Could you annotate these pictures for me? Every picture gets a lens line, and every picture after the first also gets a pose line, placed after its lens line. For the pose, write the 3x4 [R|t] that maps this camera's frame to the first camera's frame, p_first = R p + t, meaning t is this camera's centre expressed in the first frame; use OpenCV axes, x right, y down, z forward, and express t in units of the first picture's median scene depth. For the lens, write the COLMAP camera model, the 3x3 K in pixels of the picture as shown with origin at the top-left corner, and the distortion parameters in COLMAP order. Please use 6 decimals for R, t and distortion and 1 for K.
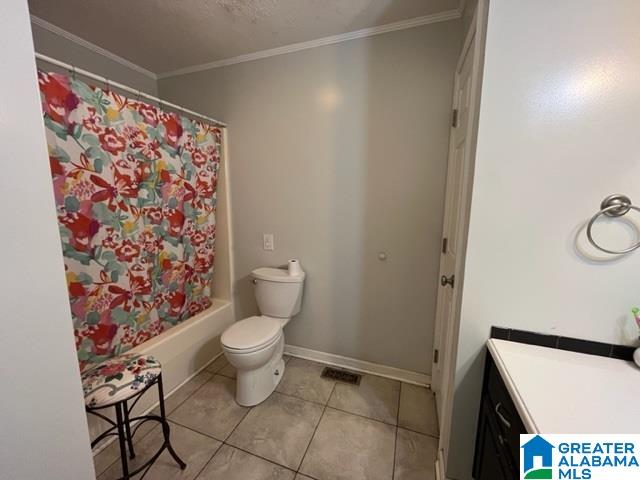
lens RADIAL K [[260.7, 0, 320.6], [0, 260.7, 239.6], [0, 0, 1]] dist [0.000279, 0.000302]
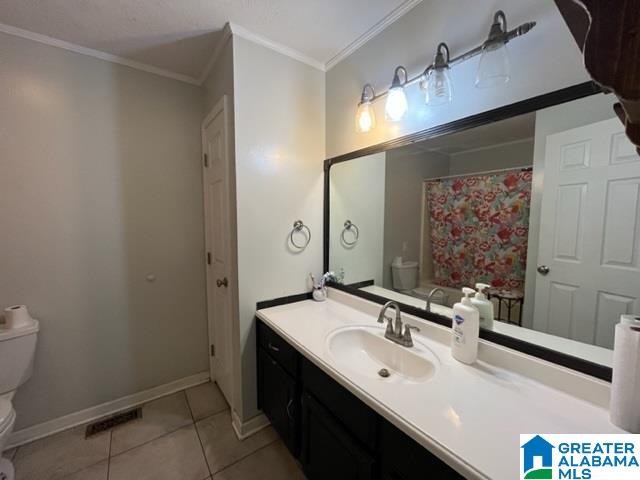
lens RADIAL K [[260.7, 0, 320.0], [0, 260.7, 239.0], [0, 0, 1]] dist [0.000279, 0.000302]
pose [[0.558090, -0.074770, 0.826405, -0.255313], [0.129090, 0.991630, 0.002542, -0.002415], [-0.819678, 0.105262, 0.563071, -0.150970]]
